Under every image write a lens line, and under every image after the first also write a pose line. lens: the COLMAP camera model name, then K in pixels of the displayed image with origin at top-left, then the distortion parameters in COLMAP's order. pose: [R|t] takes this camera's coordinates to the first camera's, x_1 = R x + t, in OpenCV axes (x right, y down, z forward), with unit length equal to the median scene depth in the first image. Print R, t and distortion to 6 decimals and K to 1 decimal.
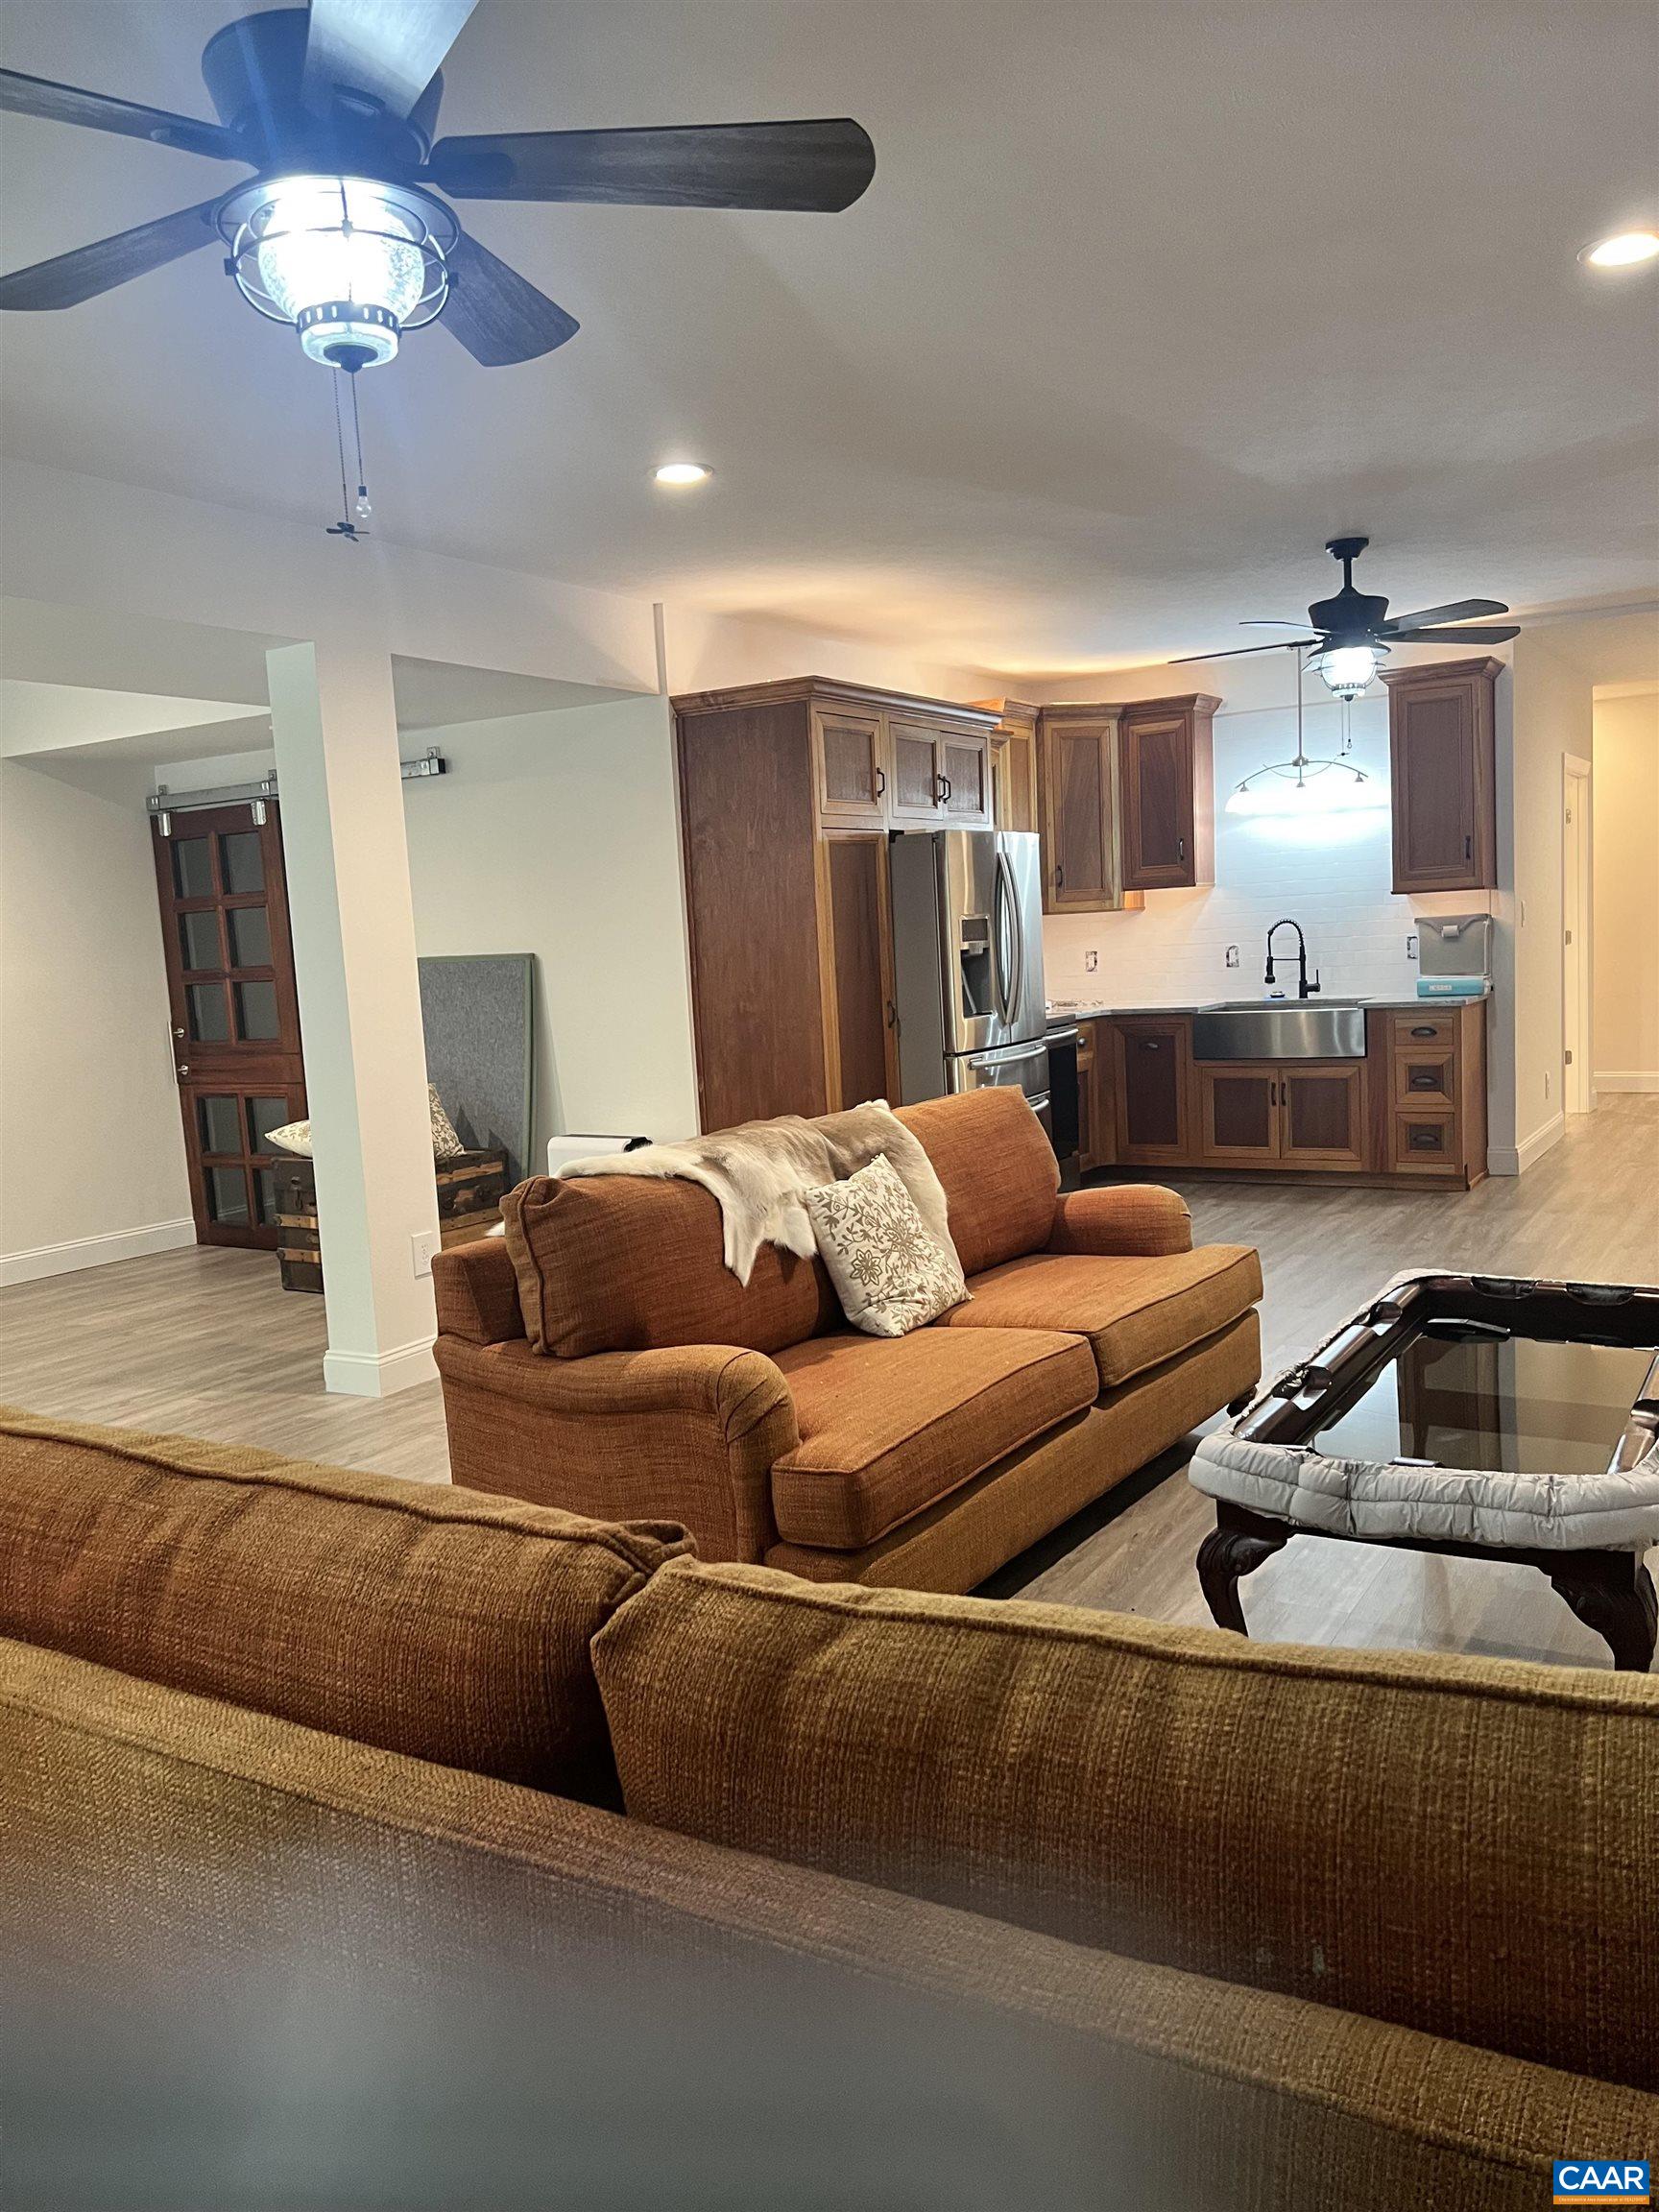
lens RADIAL K [[1667.5, 0, 829.5], [0, 1667.5, 1106.0], [0, 0, 1]] dist [0.076336, -0.078841]
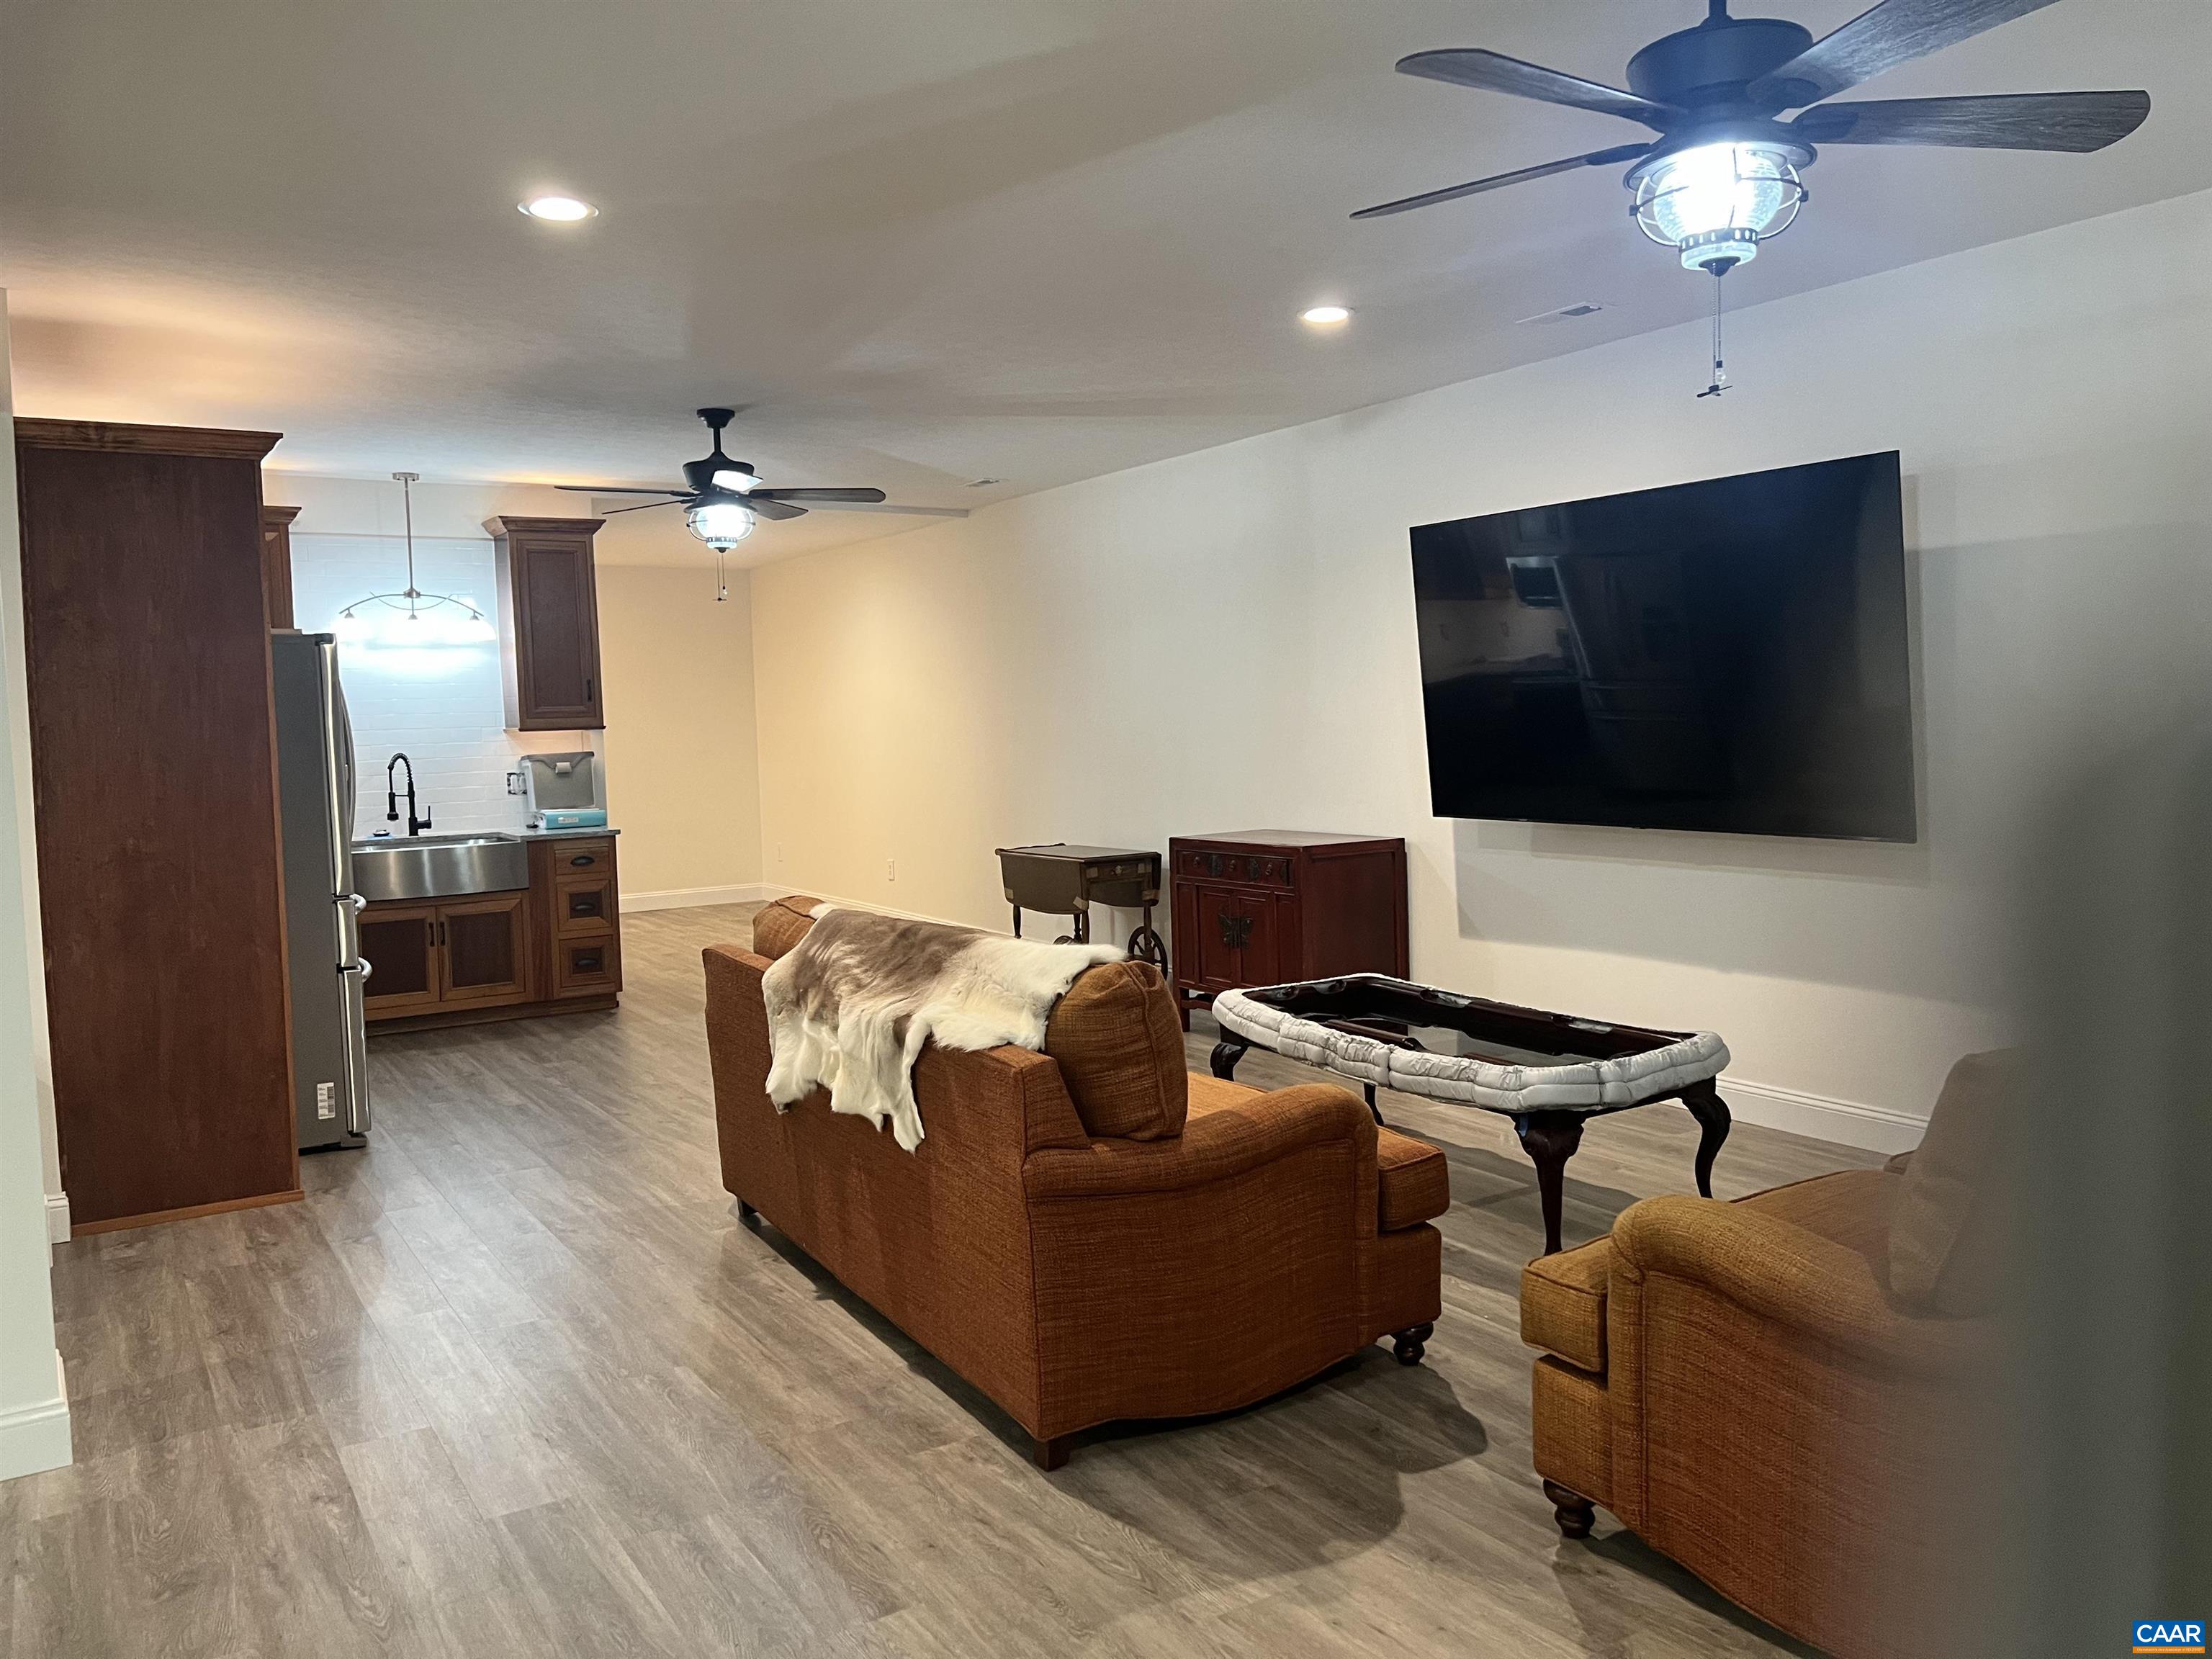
lens RADIAL K [[1644.1, 0, 1132.3], [0, 1644.1, 835.5], [0, 0, 1]] dist [0.067171, -0.081119]
pose [[0.428997, -0.024992, 0.902960, -0.421849], [0.098035, 0.995001, -0.019038, -0.005979], [-0.897970, 0.096689, 0.429302, 0.230240]]
